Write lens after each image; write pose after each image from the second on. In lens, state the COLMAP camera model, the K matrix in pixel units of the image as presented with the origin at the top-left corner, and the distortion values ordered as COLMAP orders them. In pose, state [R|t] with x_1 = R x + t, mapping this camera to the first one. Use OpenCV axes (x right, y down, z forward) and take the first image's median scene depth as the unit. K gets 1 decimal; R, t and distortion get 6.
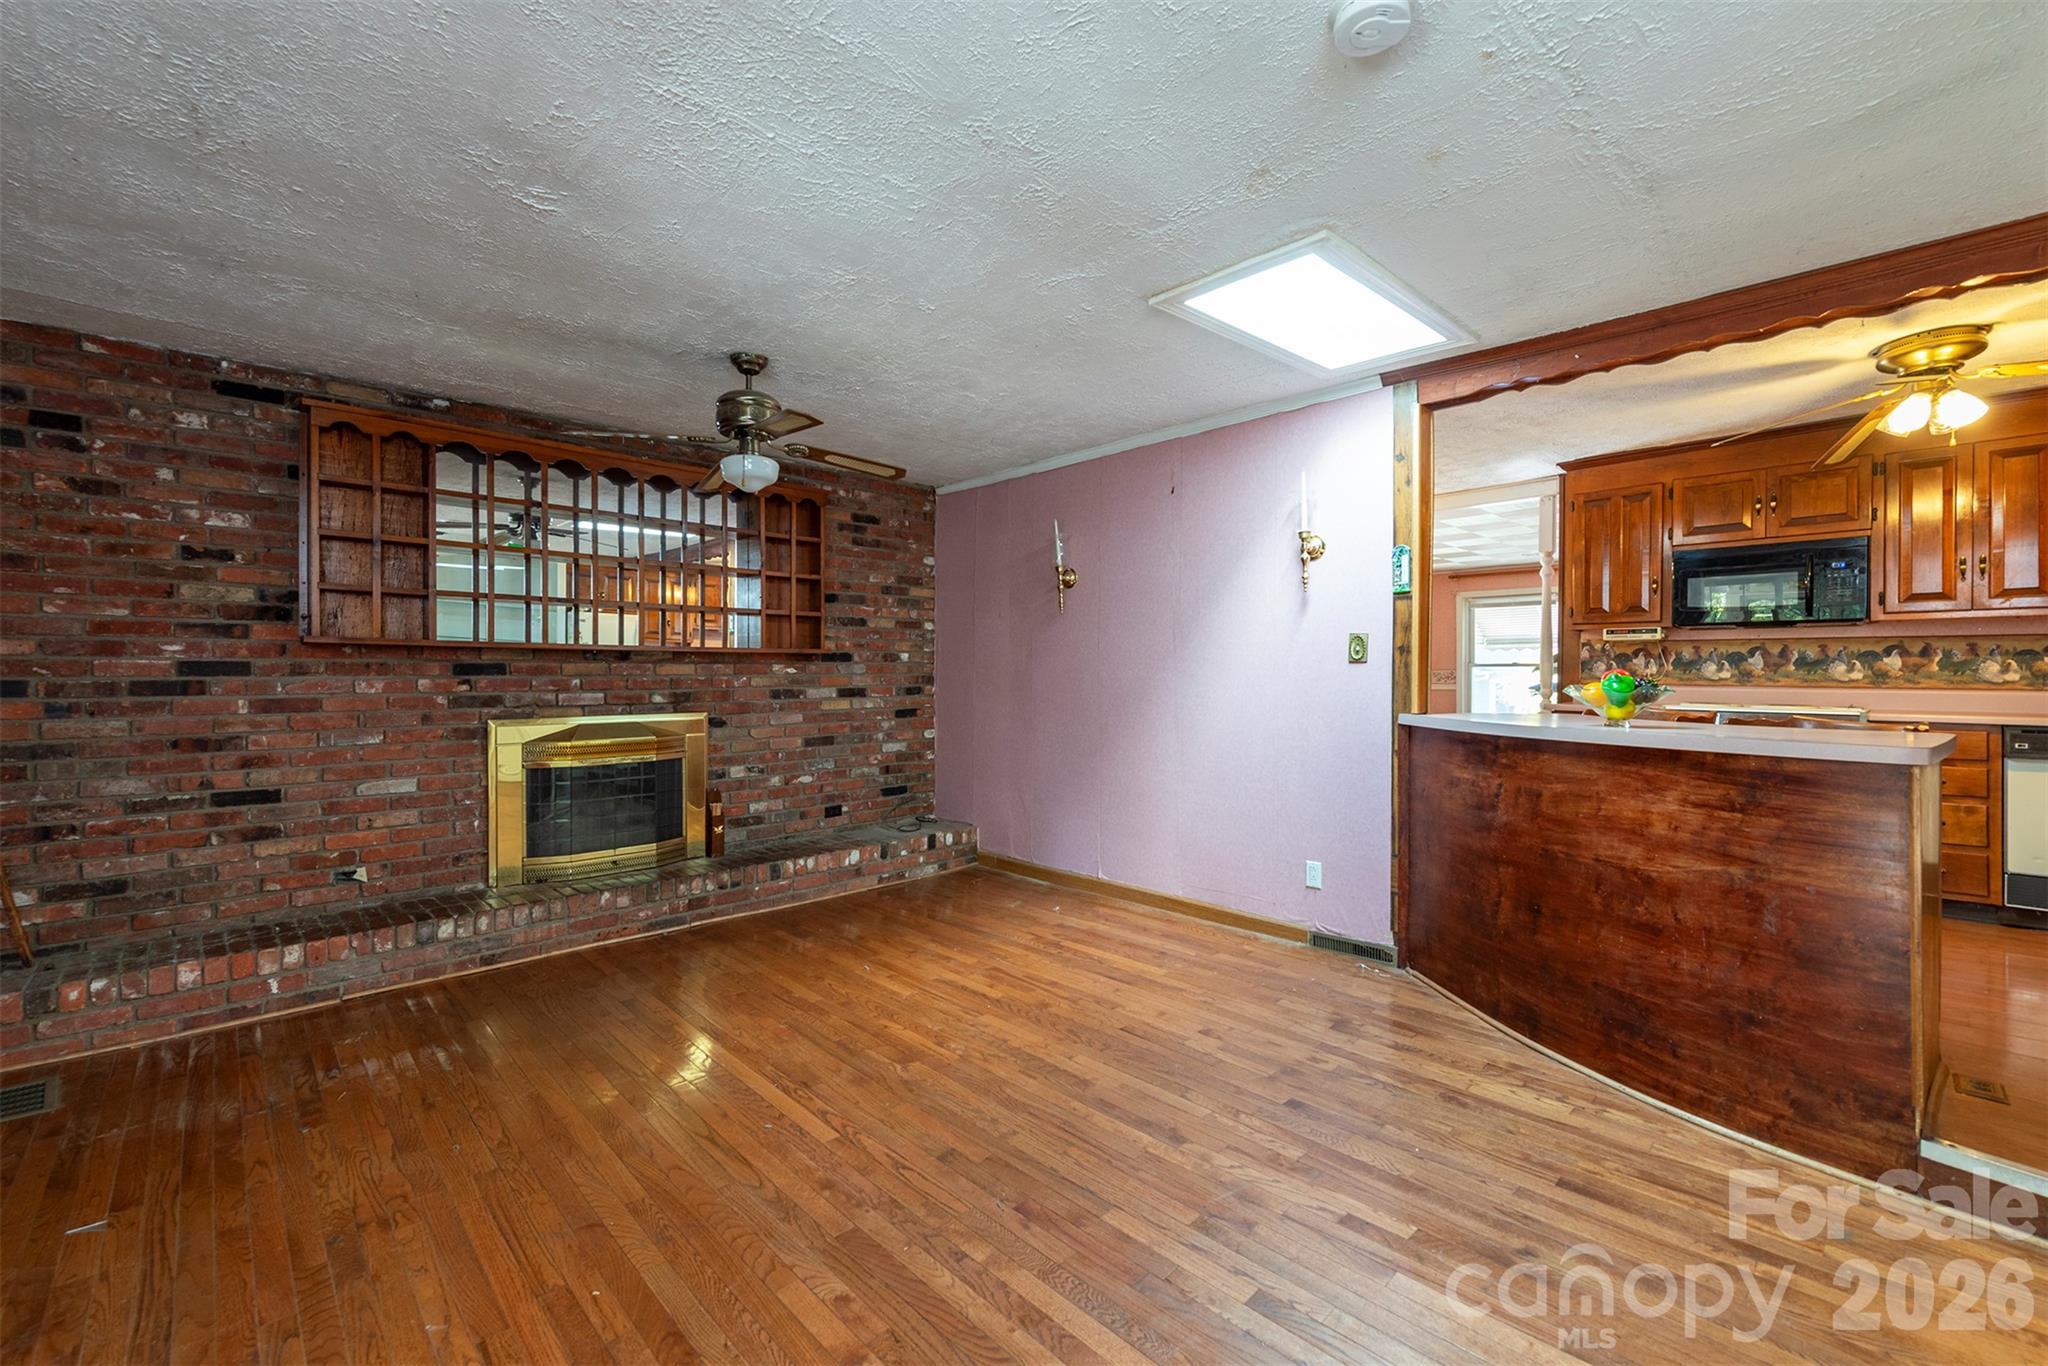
lens RADIAL K [[879.1, 0, 1024.0], [0, 879.1, 683.0], [0, 0, 1]] dist [0.001101, -0.000201]
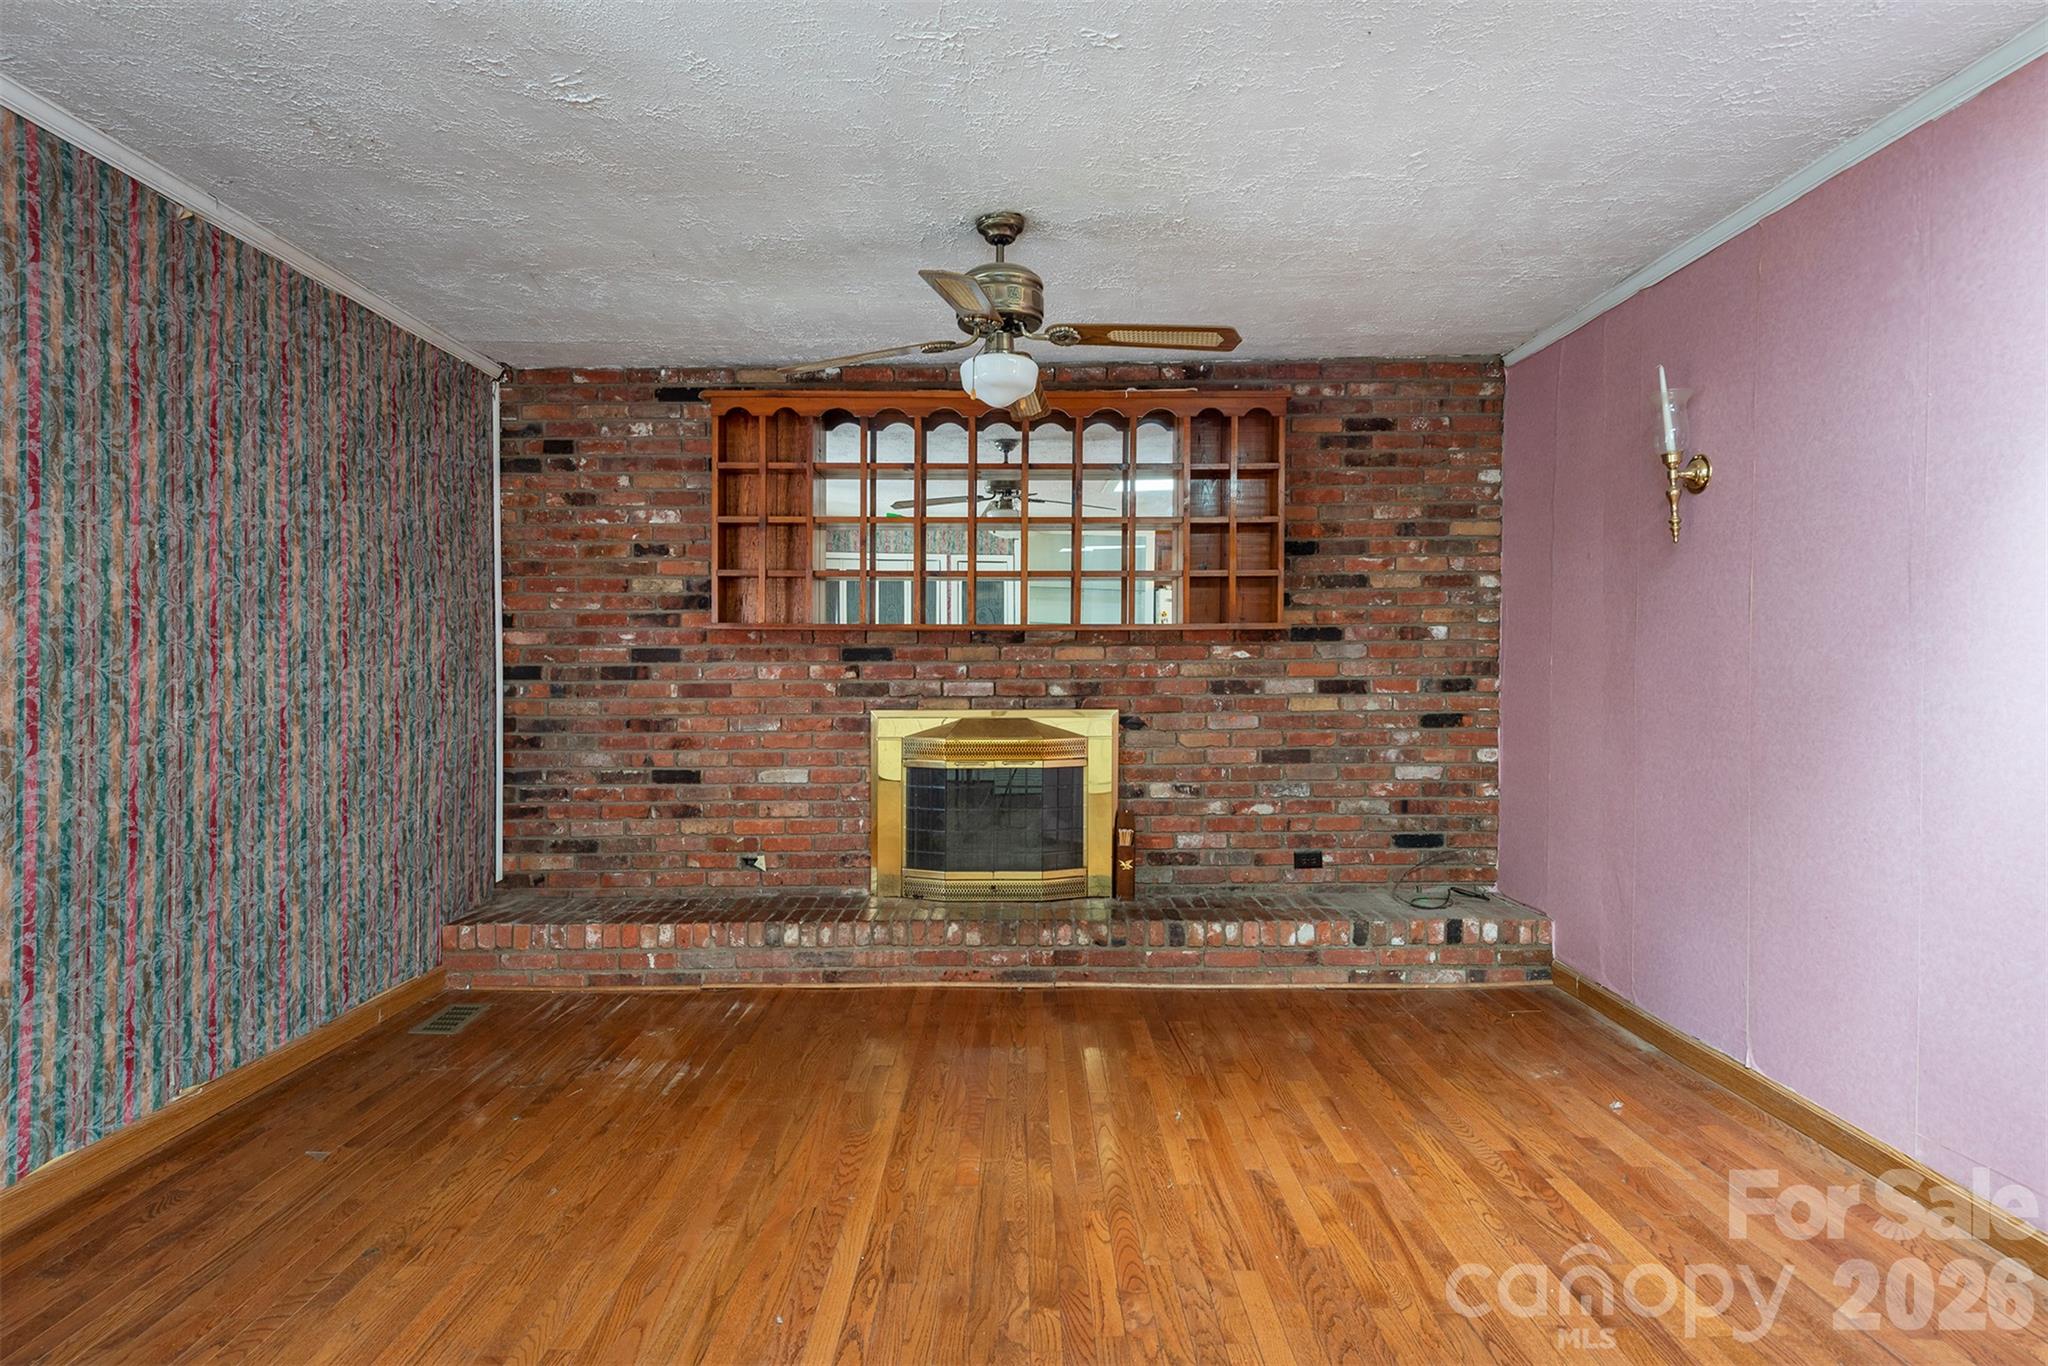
lens RADIAL K [[1051.8, 0, 968.6], [0, 1051.8, 666.7], [0, 0, 1]] dist [0.026804, -0.019729]
pose [[0.704257, 0.002970, -0.709939, 0.232256], [-0.005355, 0.999985, -0.001129, -0.002551], [0.709925, 0.004597, 0.704263, 0.304590]]
